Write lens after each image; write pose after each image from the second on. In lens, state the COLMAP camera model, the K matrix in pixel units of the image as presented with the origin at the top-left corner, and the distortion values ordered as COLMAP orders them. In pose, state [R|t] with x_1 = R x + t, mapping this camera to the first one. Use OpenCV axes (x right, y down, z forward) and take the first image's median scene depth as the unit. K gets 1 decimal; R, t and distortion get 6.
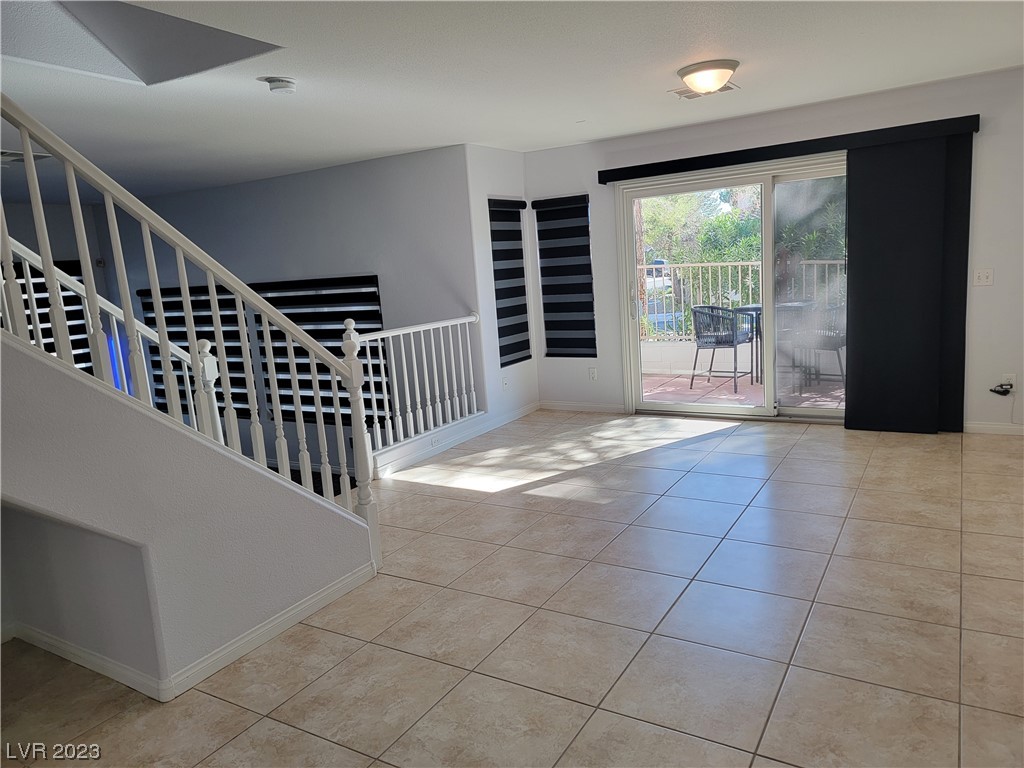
lens RADIAL K [[707.9, 0, 517.5], [0, 707.9, 378.2], [0, 0, 1]] dist [0.078152, -0.063047]
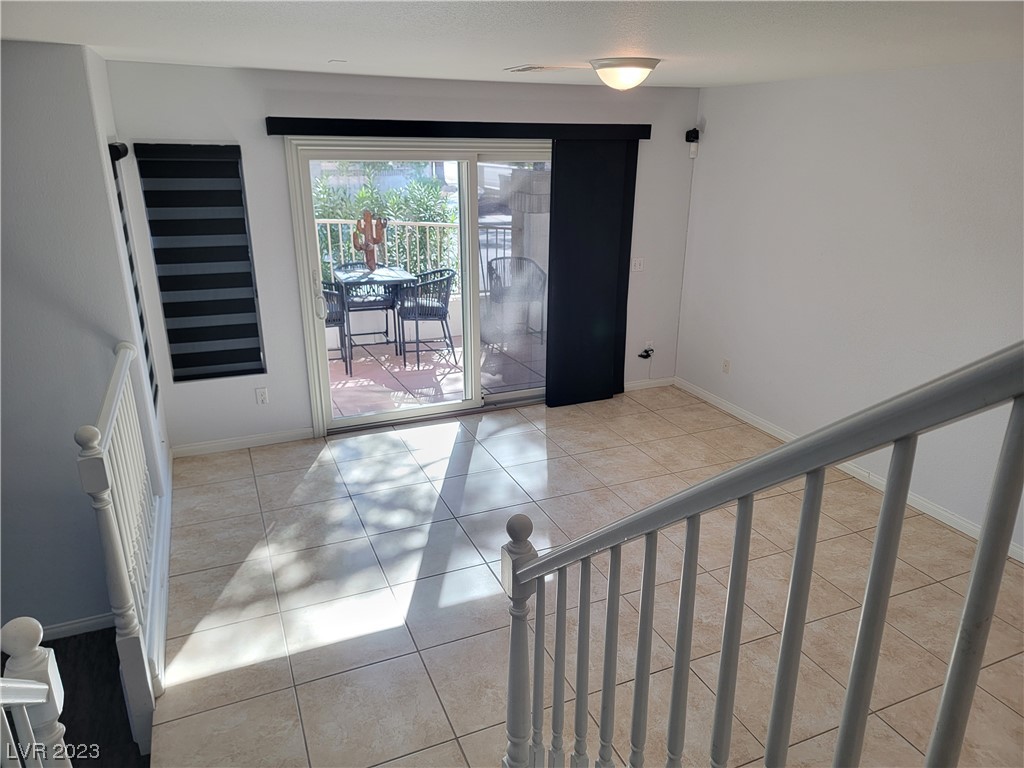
lens RADIAL K [[707.9, 0, 515.2], [0, 707.9, 385.1], [0, 0, 1]] dist [0.078152, -0.063047]
pose [[0.569648, -0.195141, 0.798387, -0.401302], [0.084936, 0.980181, 0.178974, -0.152272], [-0.817489, -0.034140, 0.574932, 0.427189]]
